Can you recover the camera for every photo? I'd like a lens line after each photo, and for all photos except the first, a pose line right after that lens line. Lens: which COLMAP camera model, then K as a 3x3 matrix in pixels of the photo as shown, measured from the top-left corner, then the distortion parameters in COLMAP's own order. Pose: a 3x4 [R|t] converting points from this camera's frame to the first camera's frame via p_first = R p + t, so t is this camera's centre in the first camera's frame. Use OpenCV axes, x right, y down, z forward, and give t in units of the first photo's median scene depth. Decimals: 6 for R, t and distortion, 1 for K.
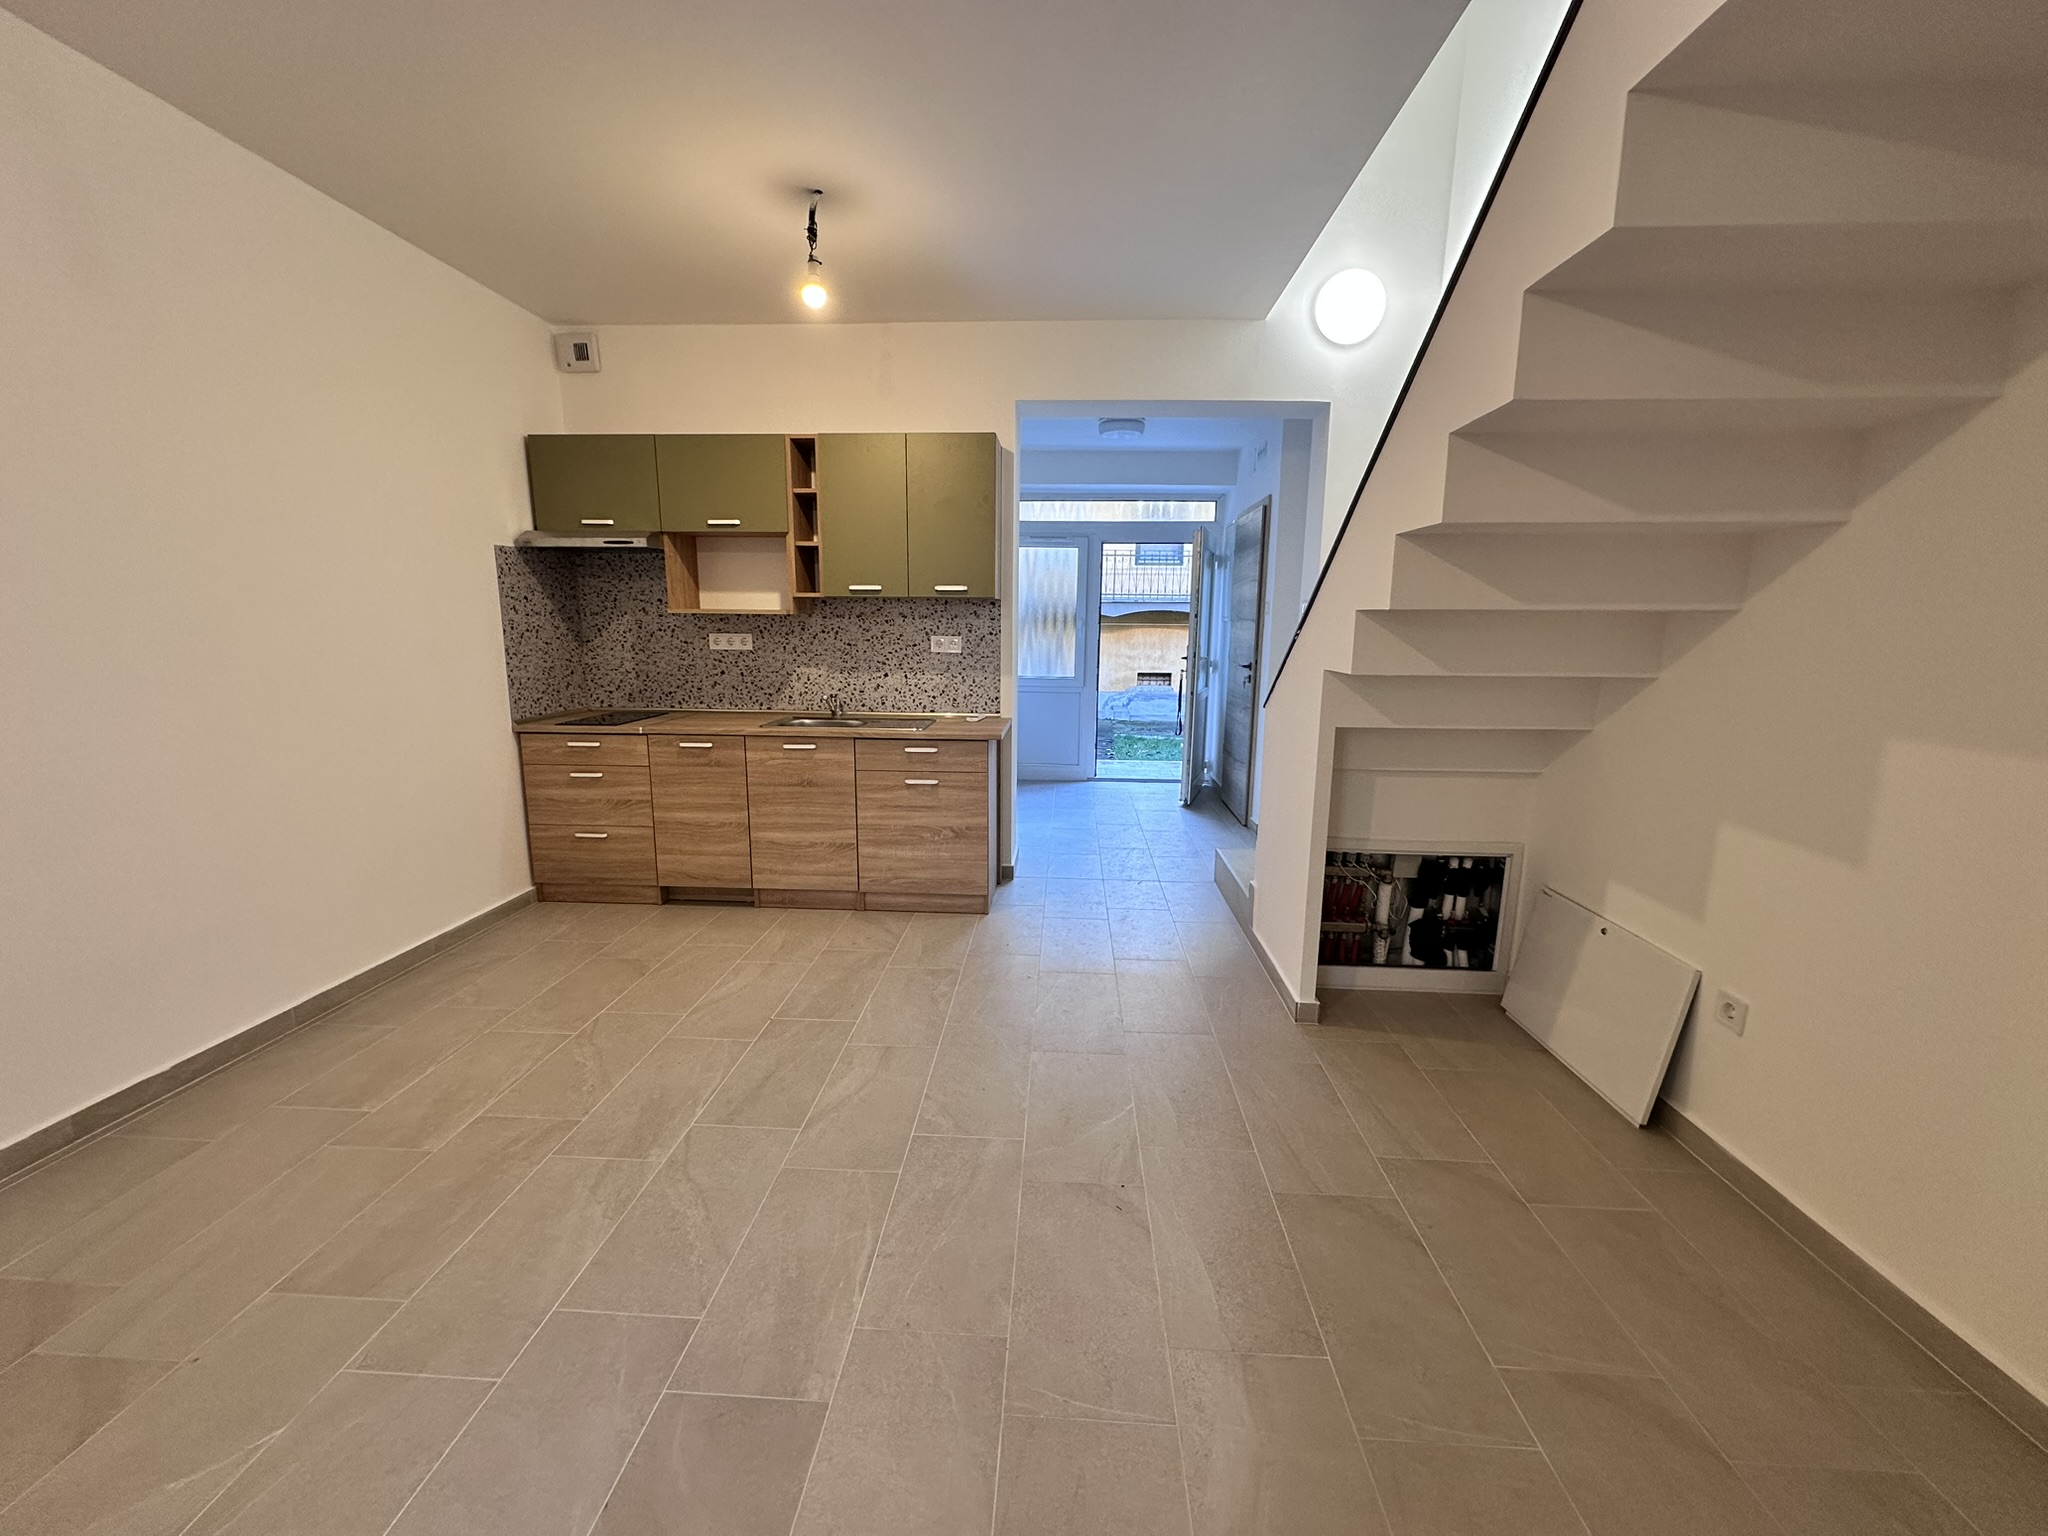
lens RADIAL K [[812.6, 0, 1024.3], [0, 812.6, 769.5], [0, 0, 1]] dist [-0.001117, -0.000160]
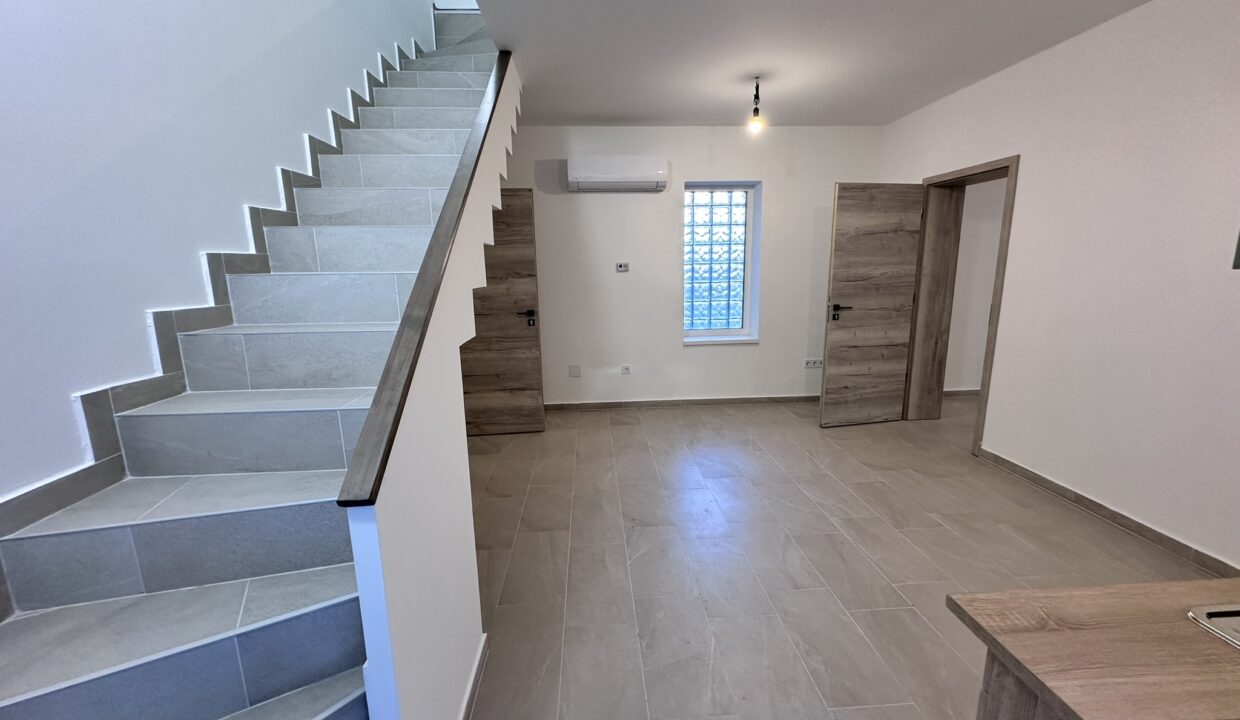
lens RADIAL K [[490.4, 0, 620.0], [0, 490.4, 357.6], [0, 0, 1]] dist [0.000231, -0.000440]
pose [[-0.993450, 0.027492, -0.110910, 0.228056], [-0.014039, 0.933906, 0.357242, -0.340612], [0.113401, 0.356459, -0.927404, 1.613312]]
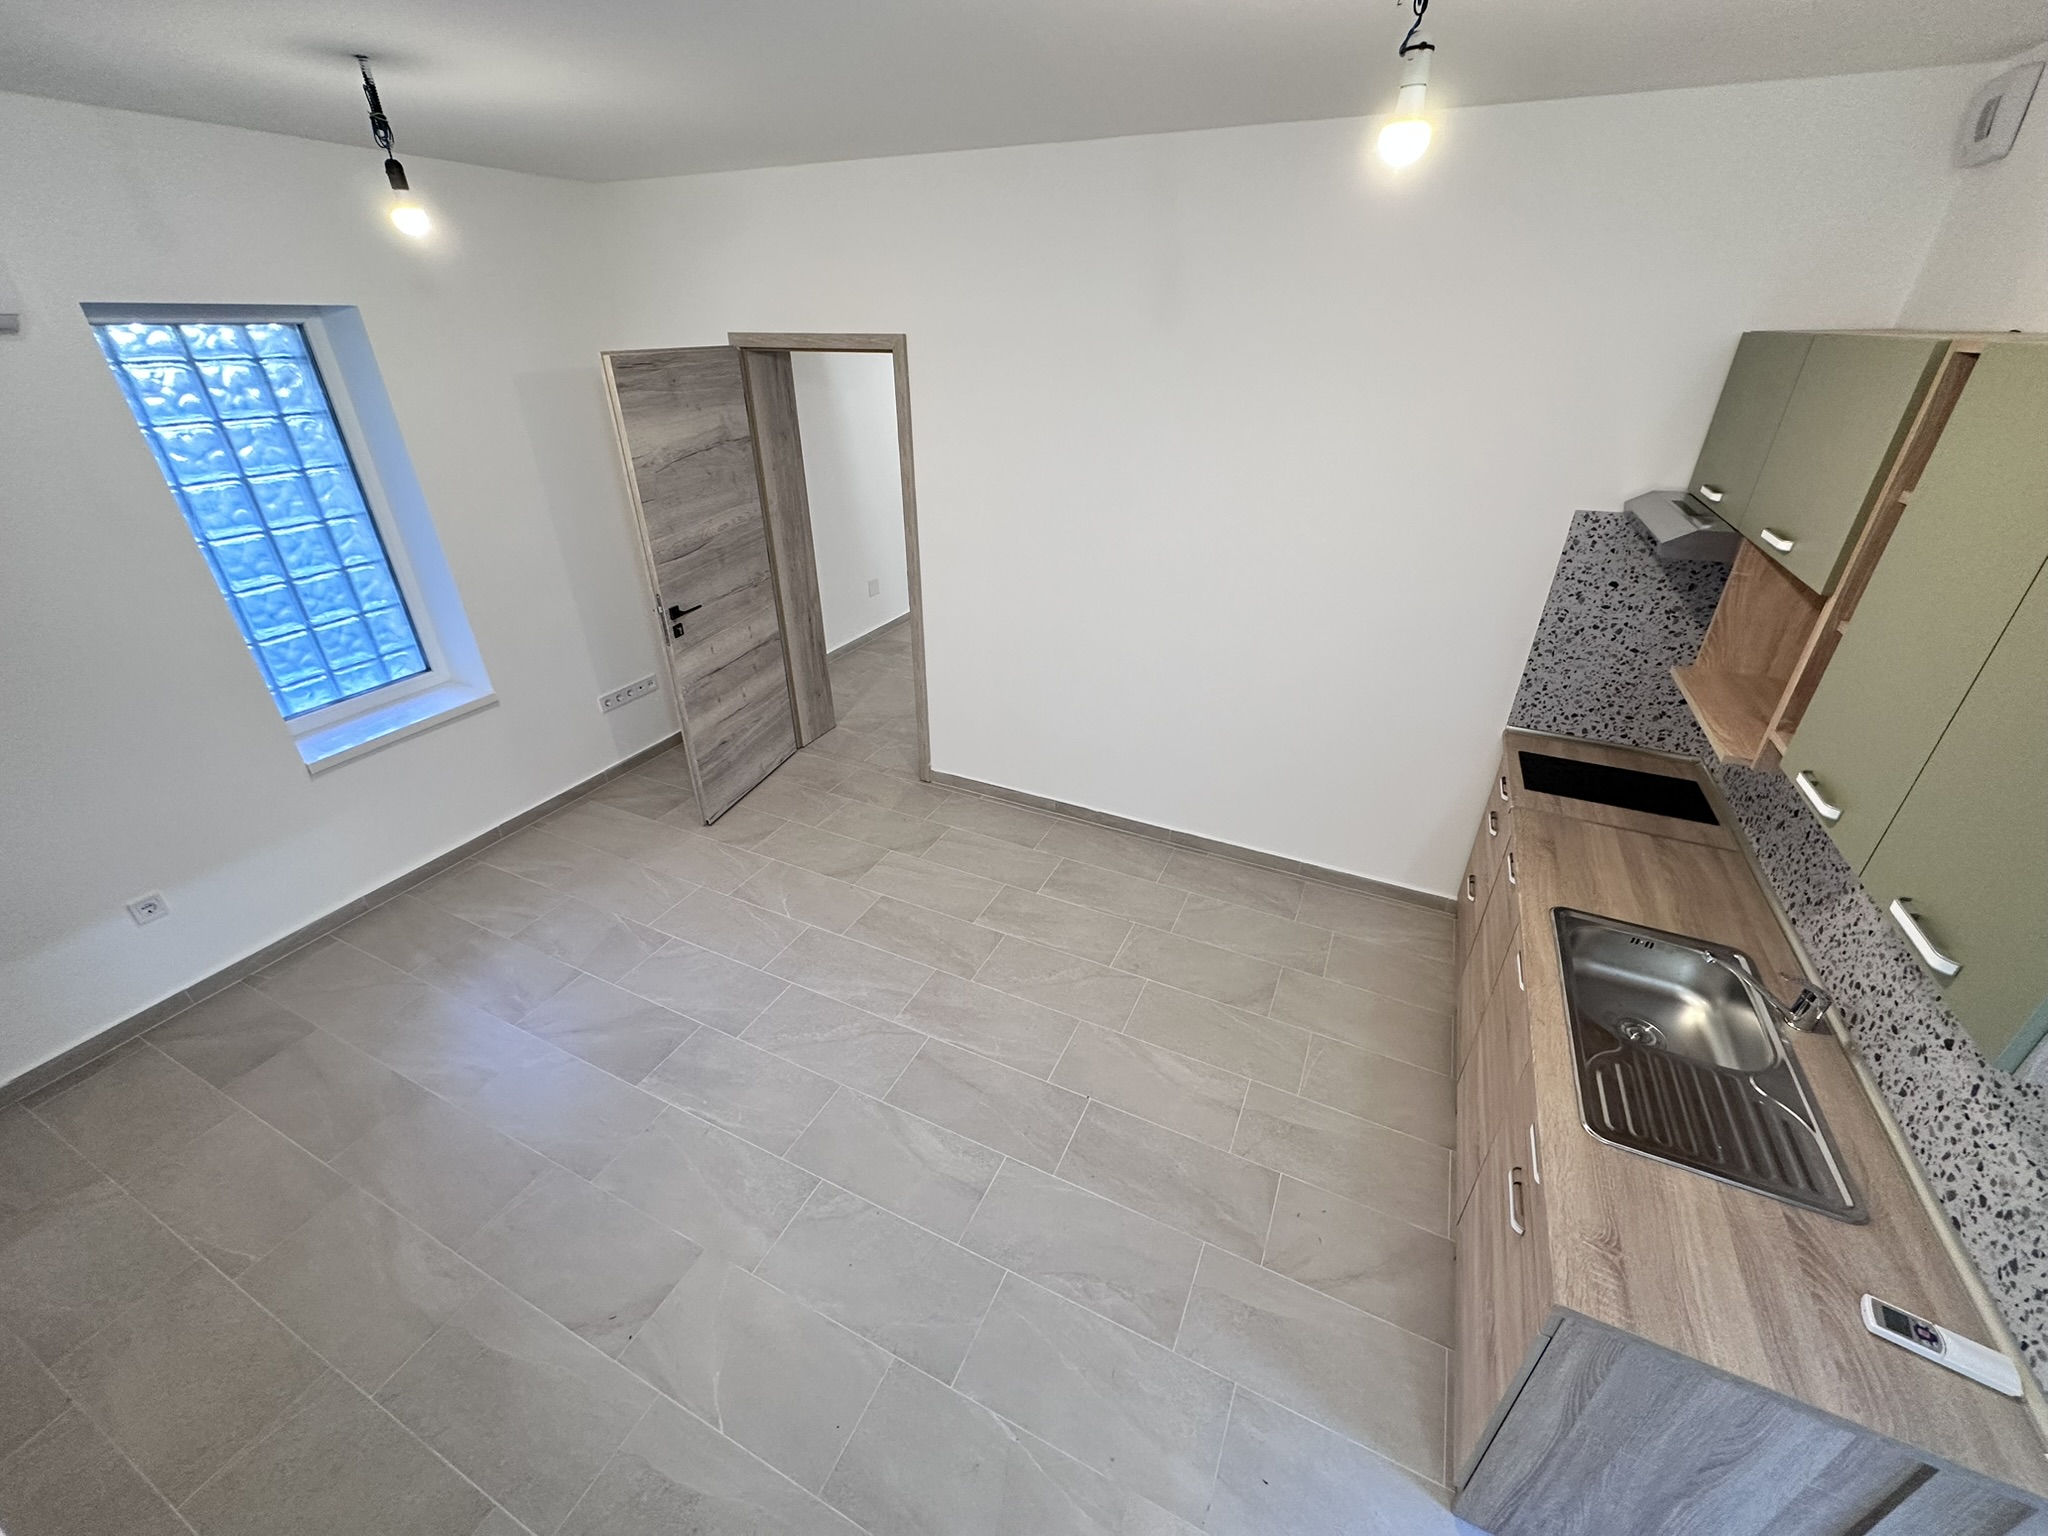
lens RADIAL K [[812.6, 0, 1019.0], [0, 812.6, 764.3], [0, 0, 1]] dist [-0.001117, -0.000160]
pose [[-0.385383, 0.434211, -0.814212, 0.339059], [-0.166866, 0.835028, 0.524294, -0.528935], [0.907544, 0.337918, -0.249350, 1.096427]]
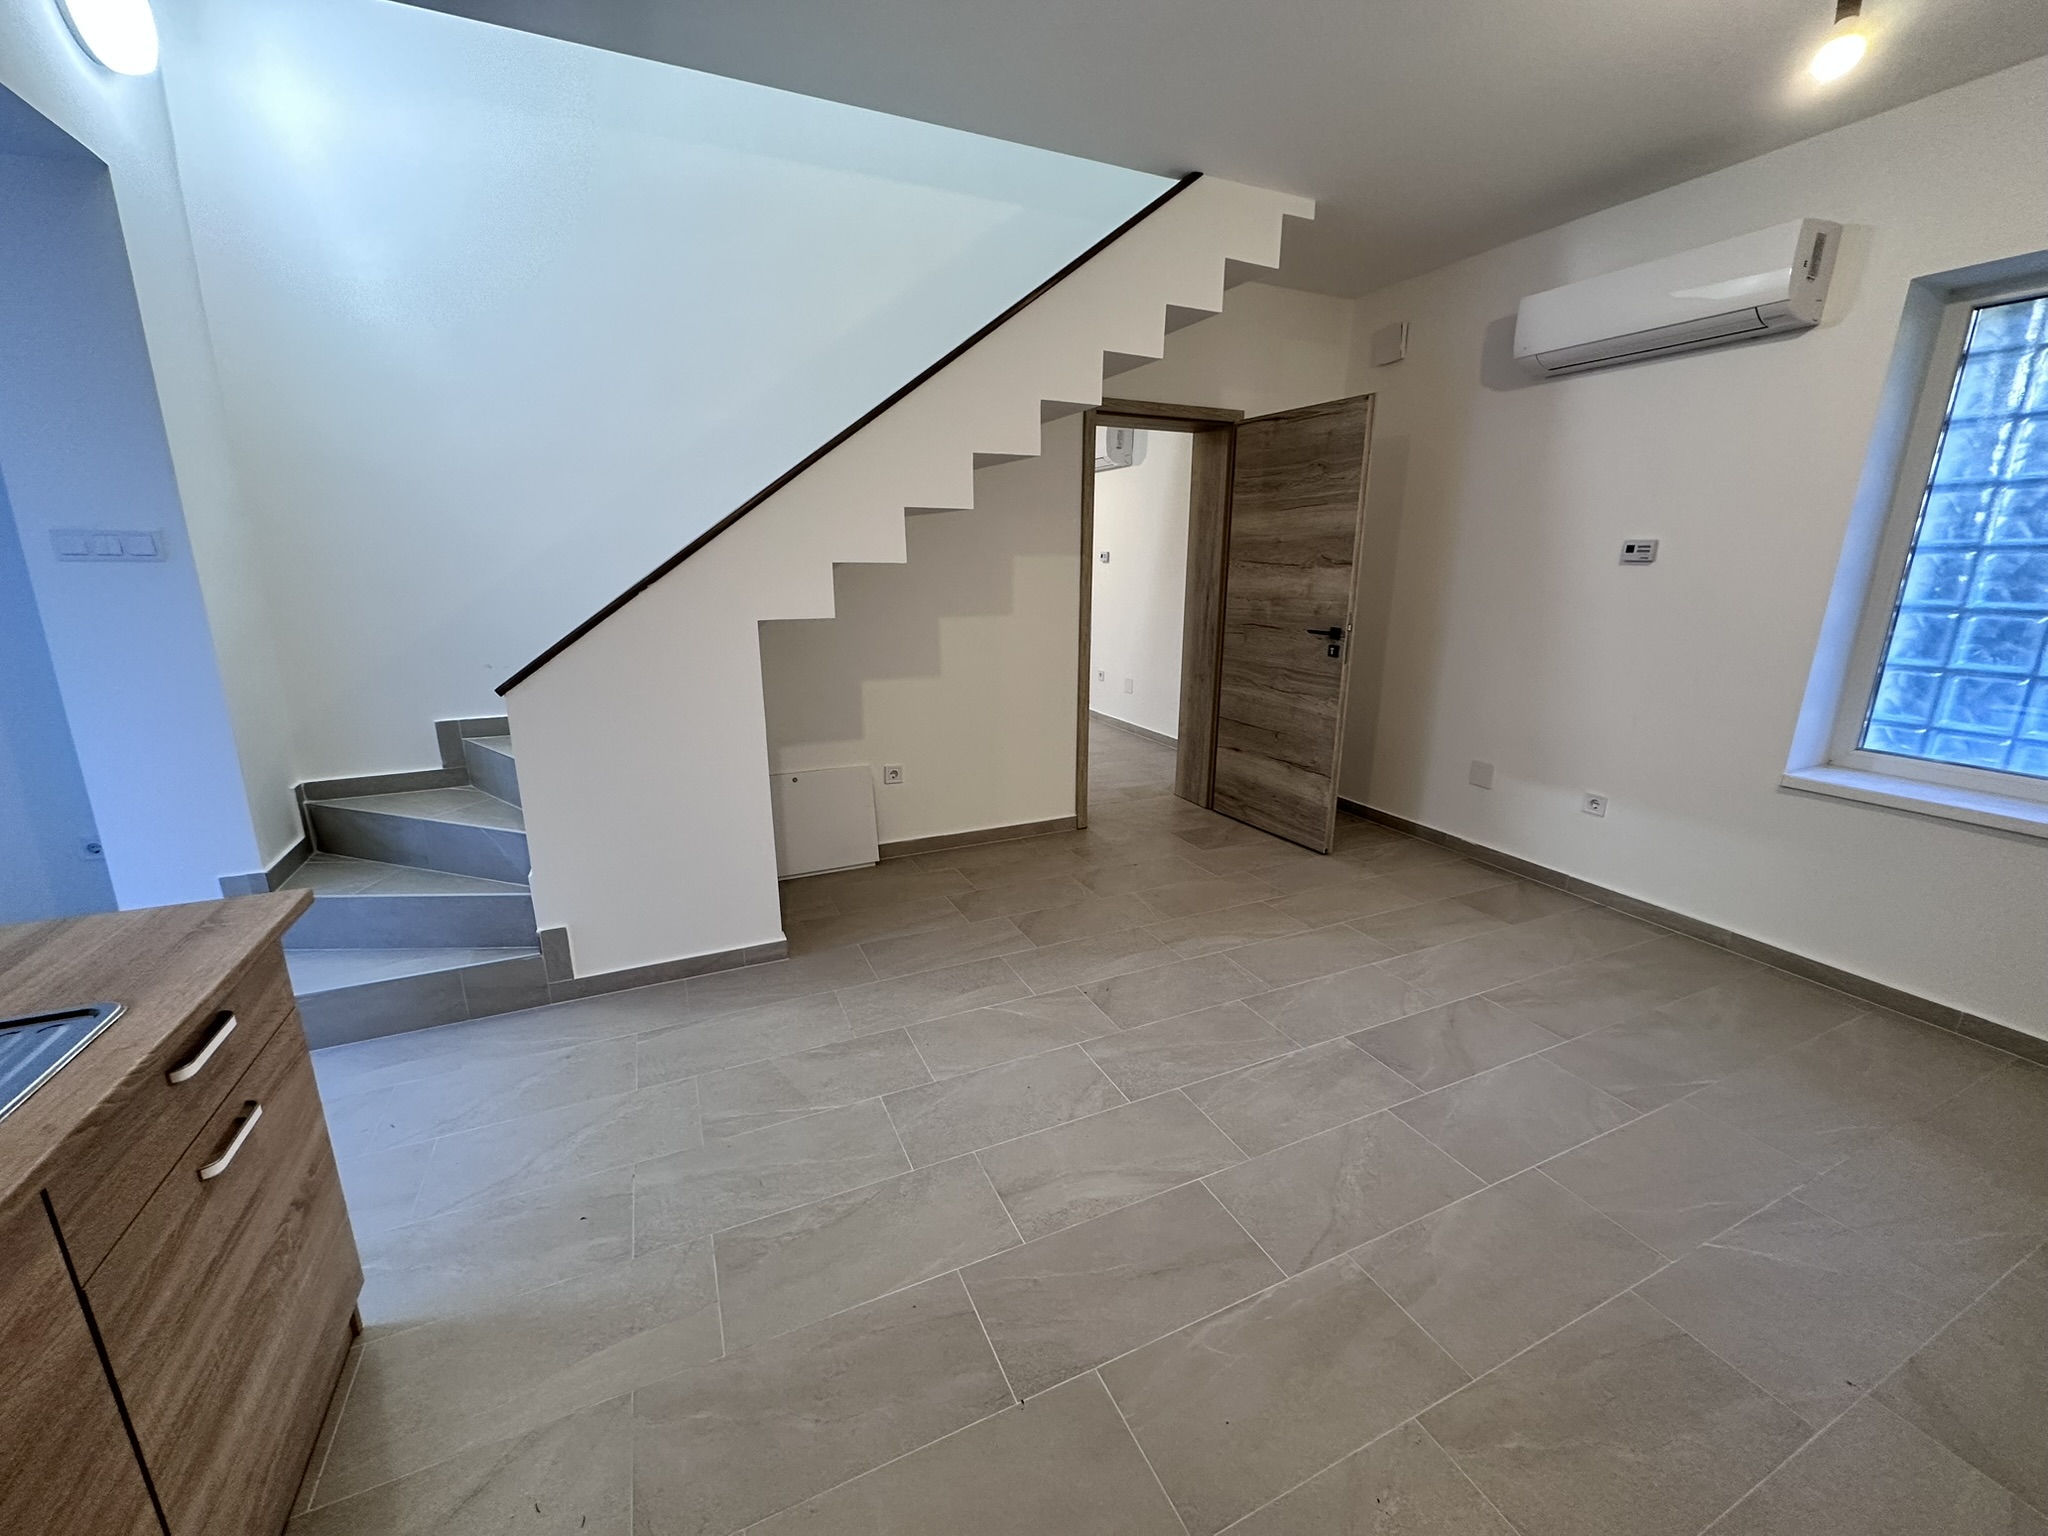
lens RADIAL K [[812.6, 0, 1023.4], [0, 812.6, 762.8], [0, 0, 1]] dist [-0.001117, -0.000160]
pose [[-0.466241, -0.230690, 0.854050, -0.691578], [0.147603, 0.931584, 0.332212, -0.244508], [-0.872257, 0.280951, -0.400292, 1.157313]]
